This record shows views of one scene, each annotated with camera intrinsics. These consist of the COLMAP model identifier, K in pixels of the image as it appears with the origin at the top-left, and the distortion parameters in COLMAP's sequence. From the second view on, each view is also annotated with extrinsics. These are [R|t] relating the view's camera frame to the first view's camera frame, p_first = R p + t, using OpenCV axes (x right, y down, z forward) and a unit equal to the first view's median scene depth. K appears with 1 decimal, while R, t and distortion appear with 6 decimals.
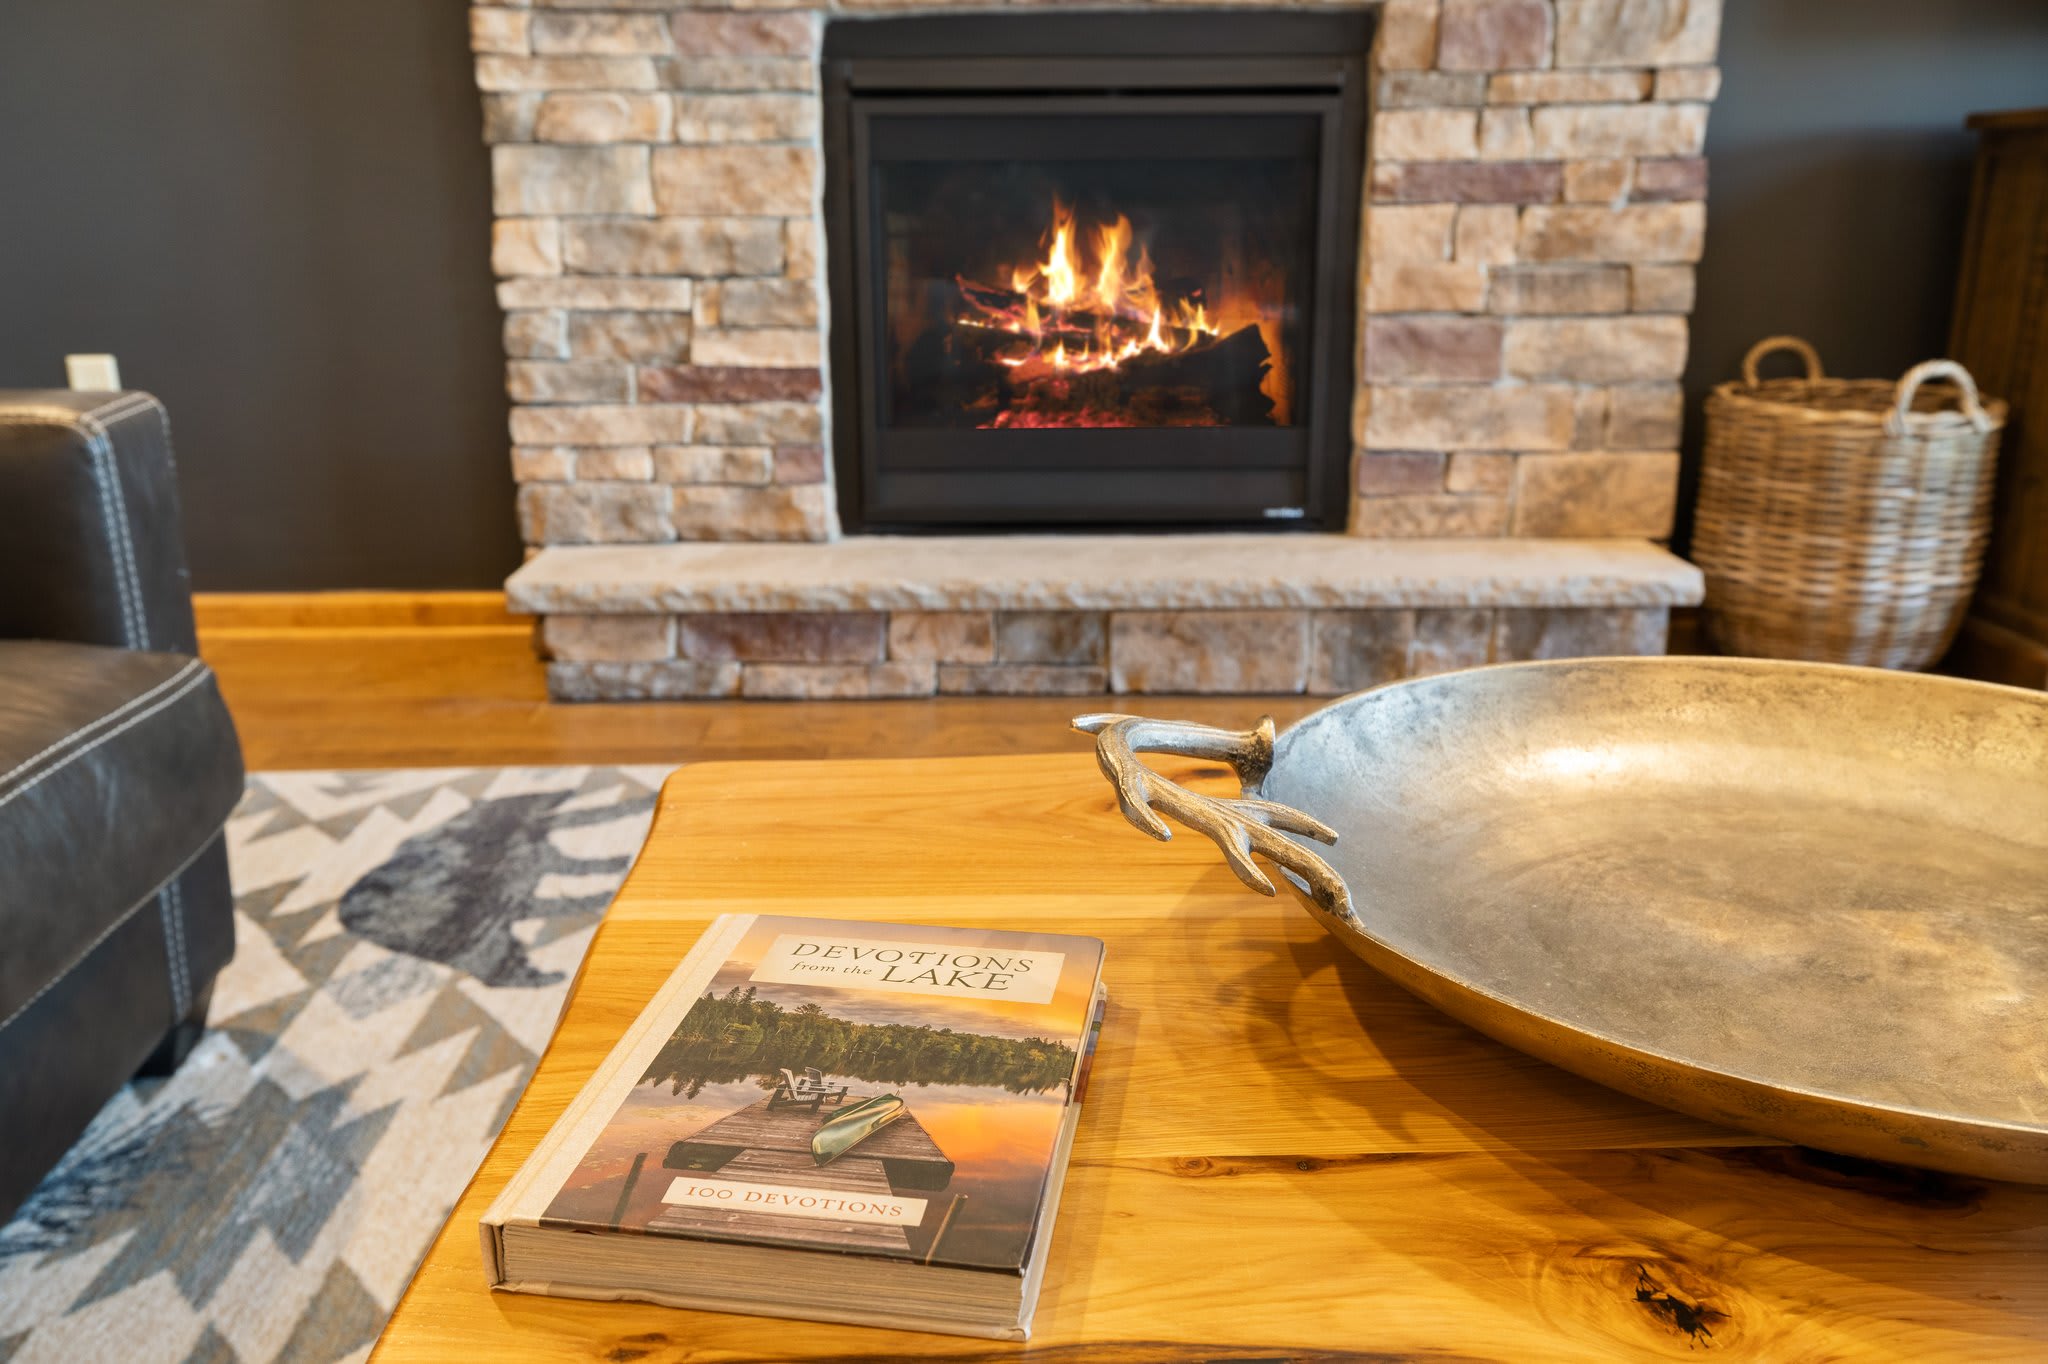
lens RADIAL K [[1674.7, 0, 1024.0], [0, 1674.7, 682.0], [0, 0, 1]] dist [0.002124, 0.002264]
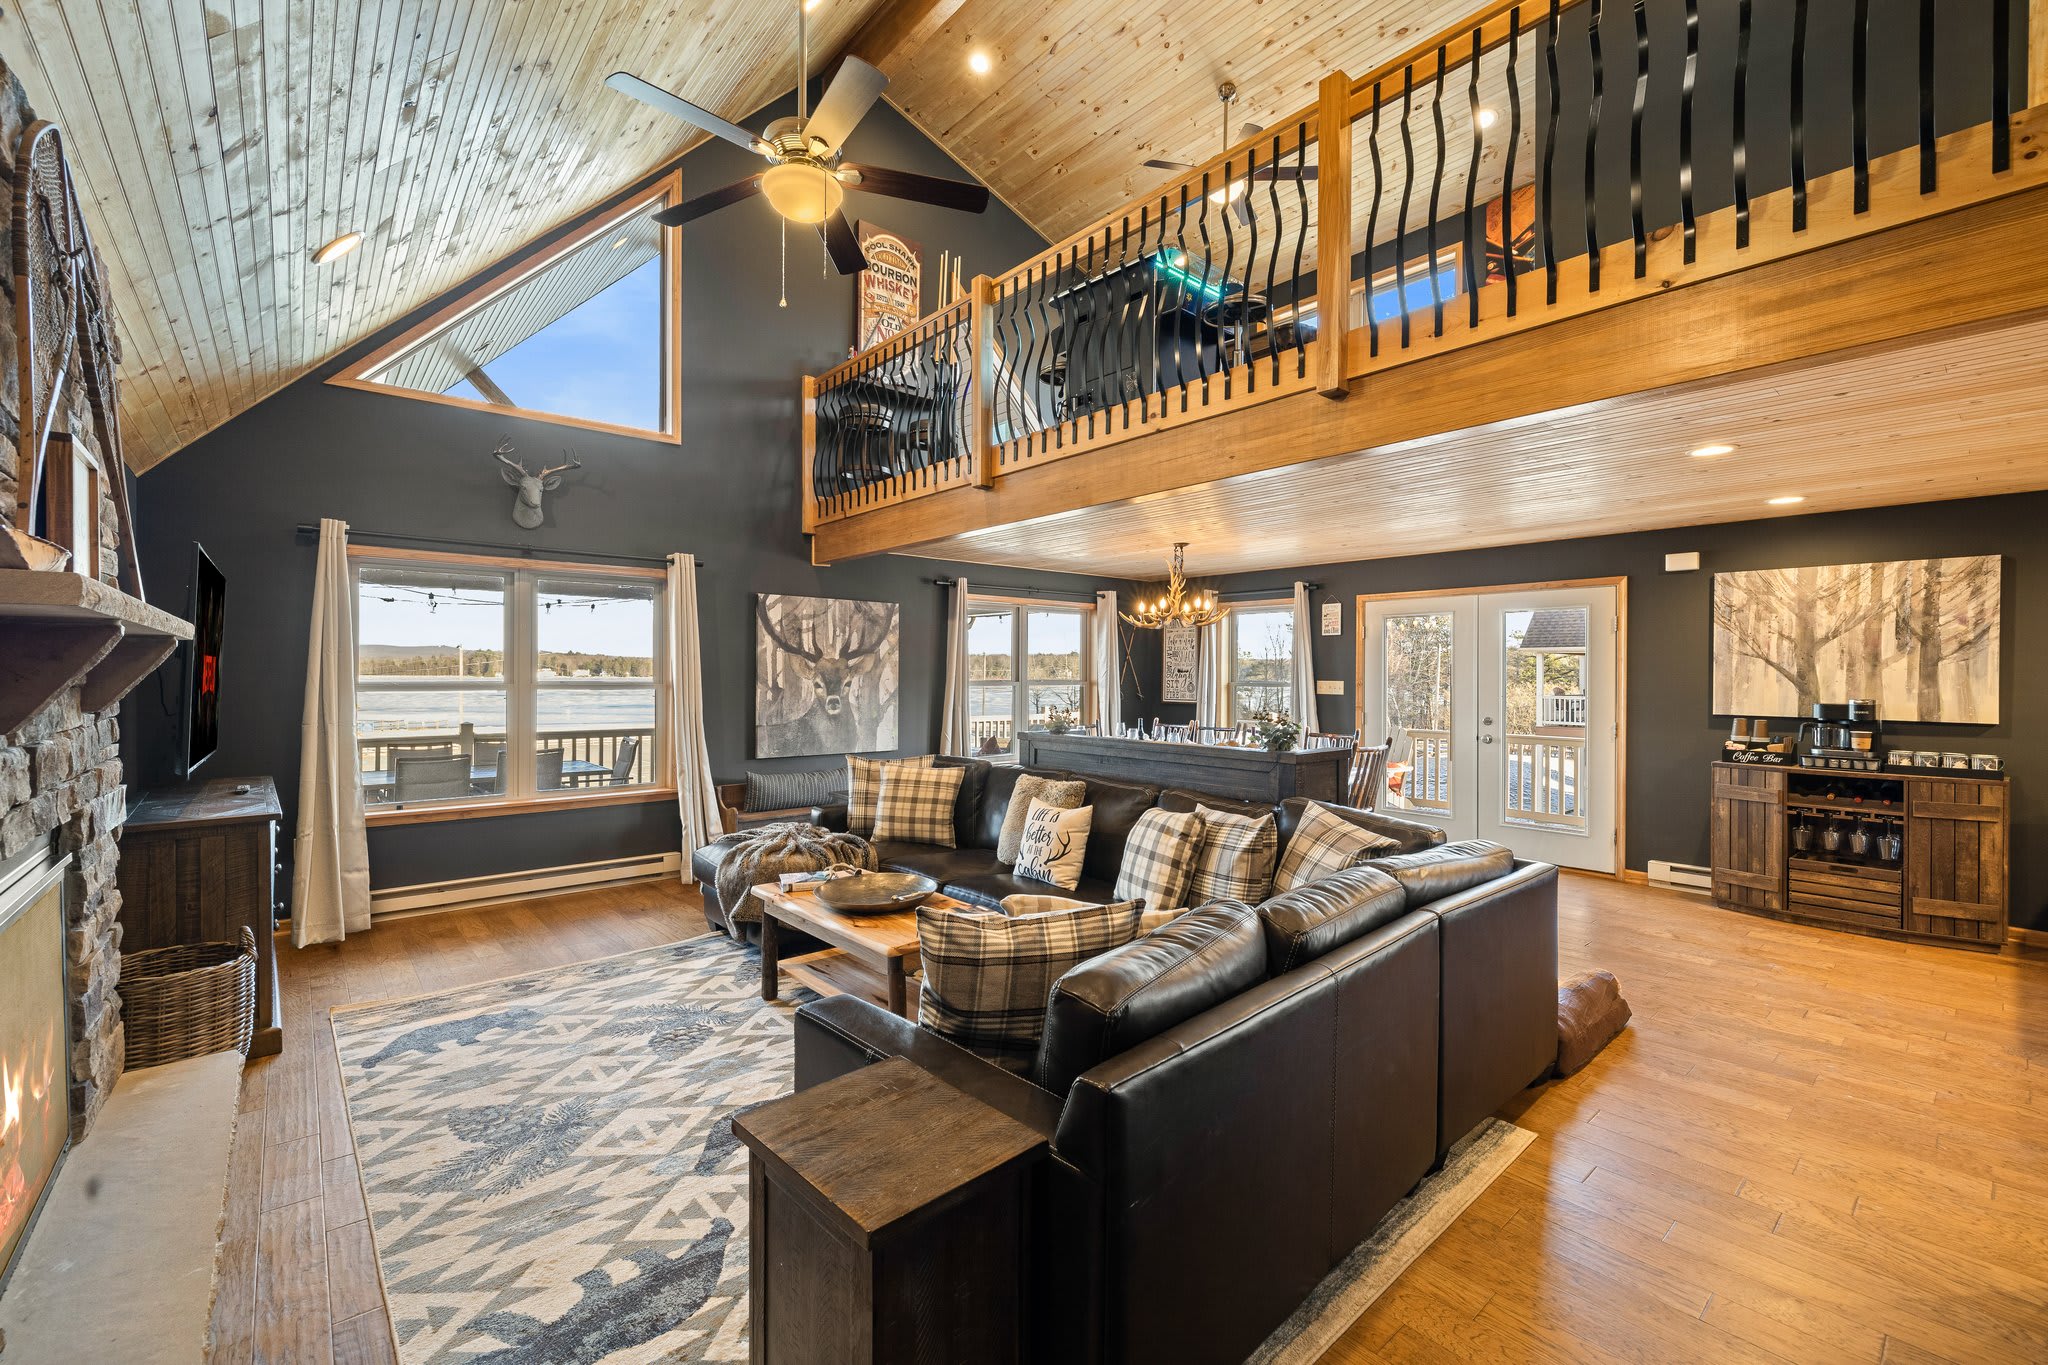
lens RADIAL K [[849.7, 0, 1027.2], [0, 849.7, 675.8], [0, 0, 1]] dist [-0.000266, -0.000255]
pose [[-0.651084, 0.003974, 0.758995, -0.986235], [0.218469, 0.958648, 0.182389, -0.465701], [-0.726884, 0.284568, -0.625028, 0.783447]]
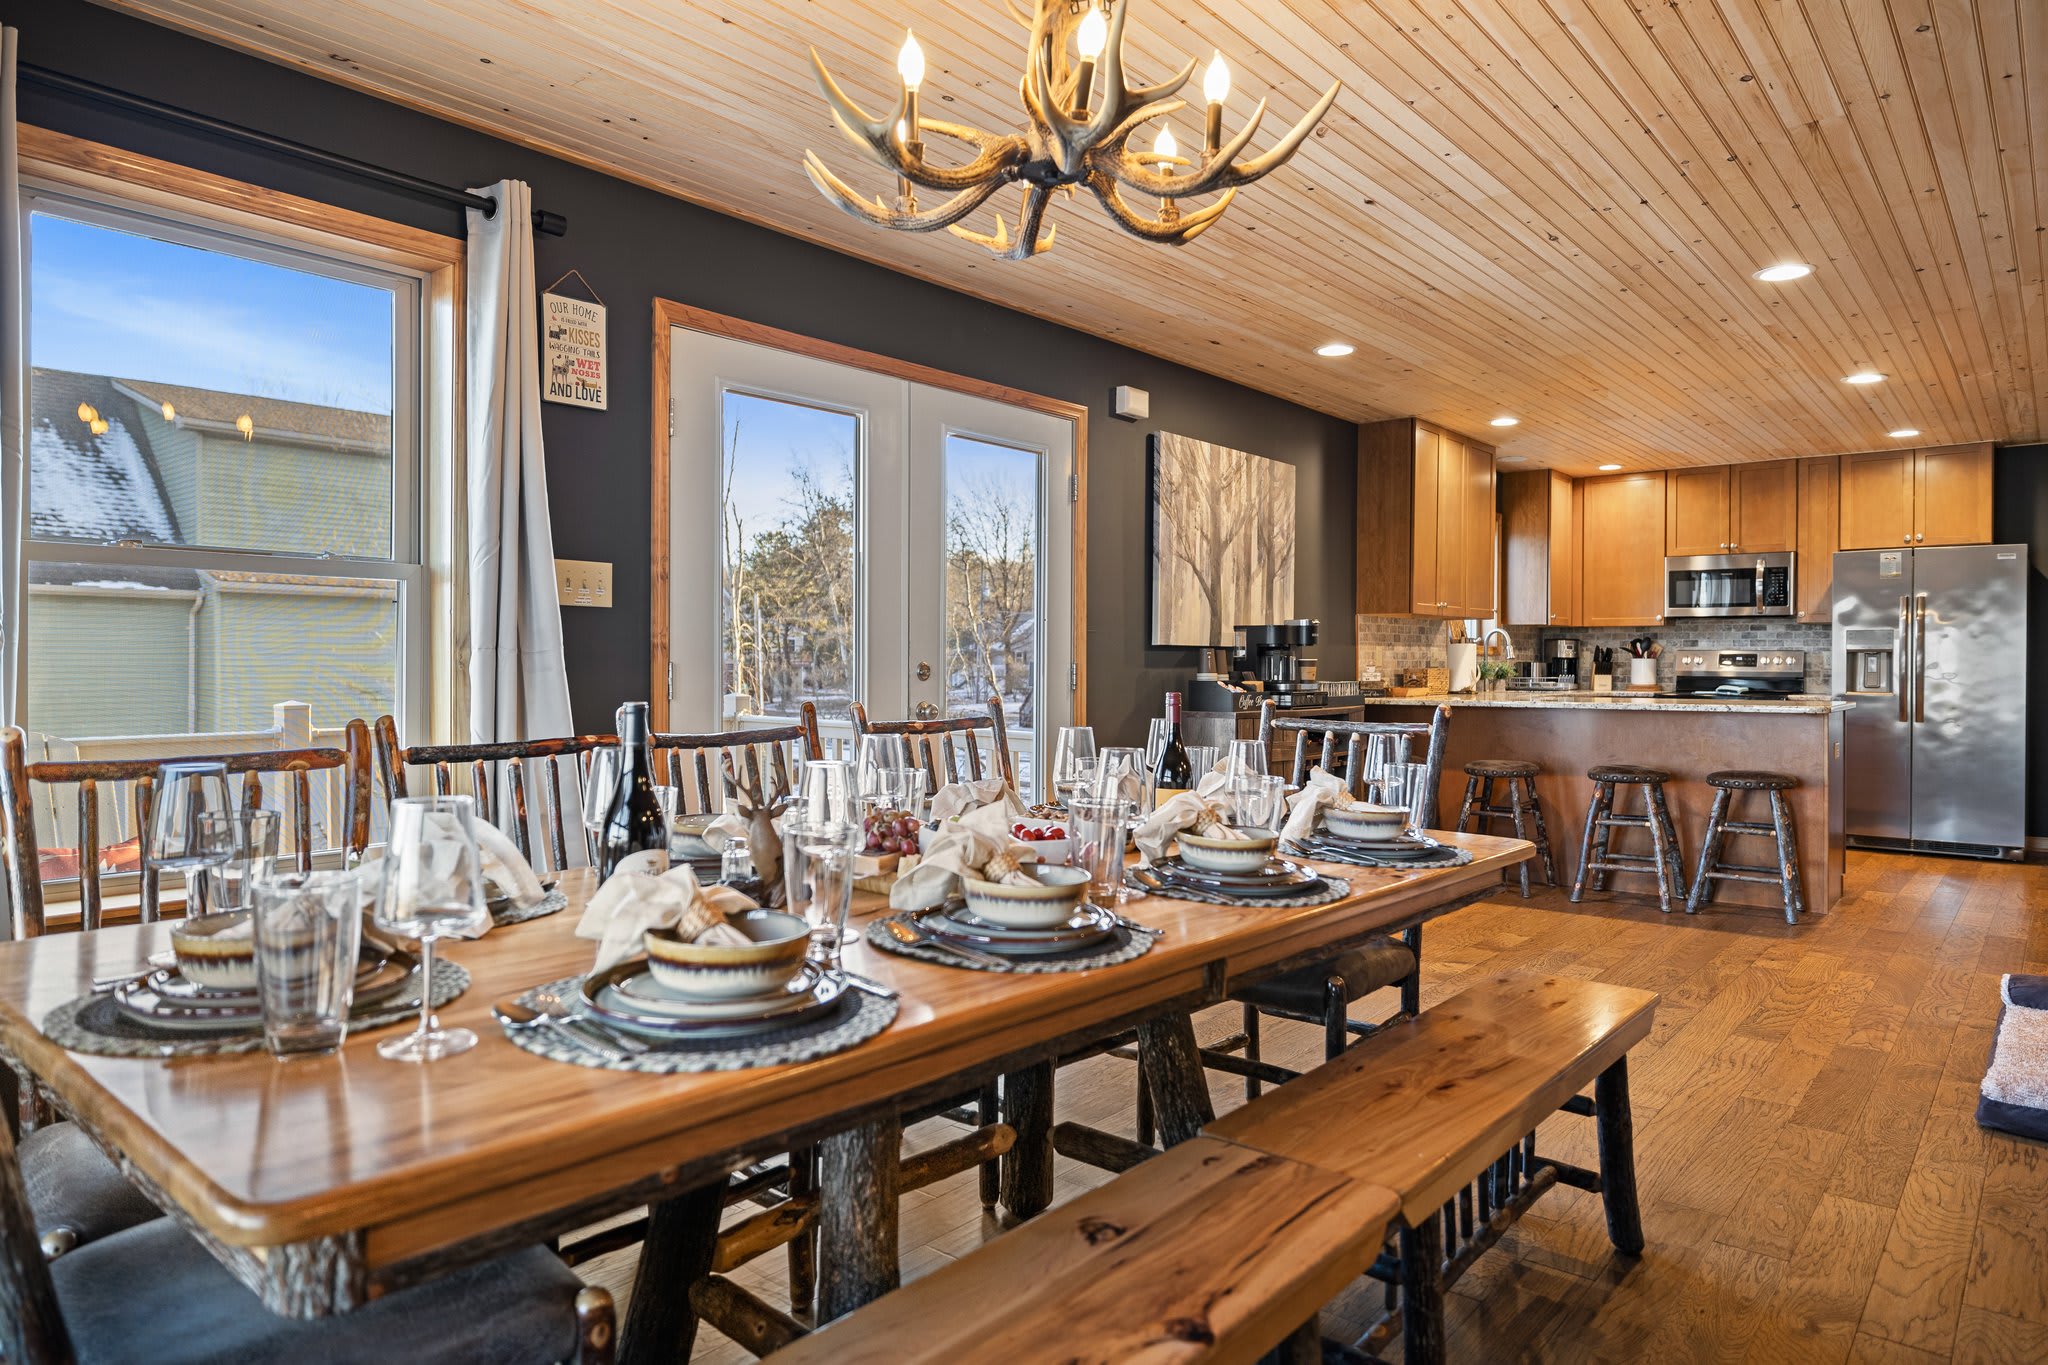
lens RADIAL K [[1263.9, 0, 1024.0], [0, 1263.9, 682.5], [0, 0, 1]] dist [-0.006752, -0.000847]
pose [[-0.643887, 0.020409, -0.764848, 1.154569], [-0.218208, 0.953230, 0.209134, 0.041289], [0.733345, 0.301555, -0.609319, -0.585868]]
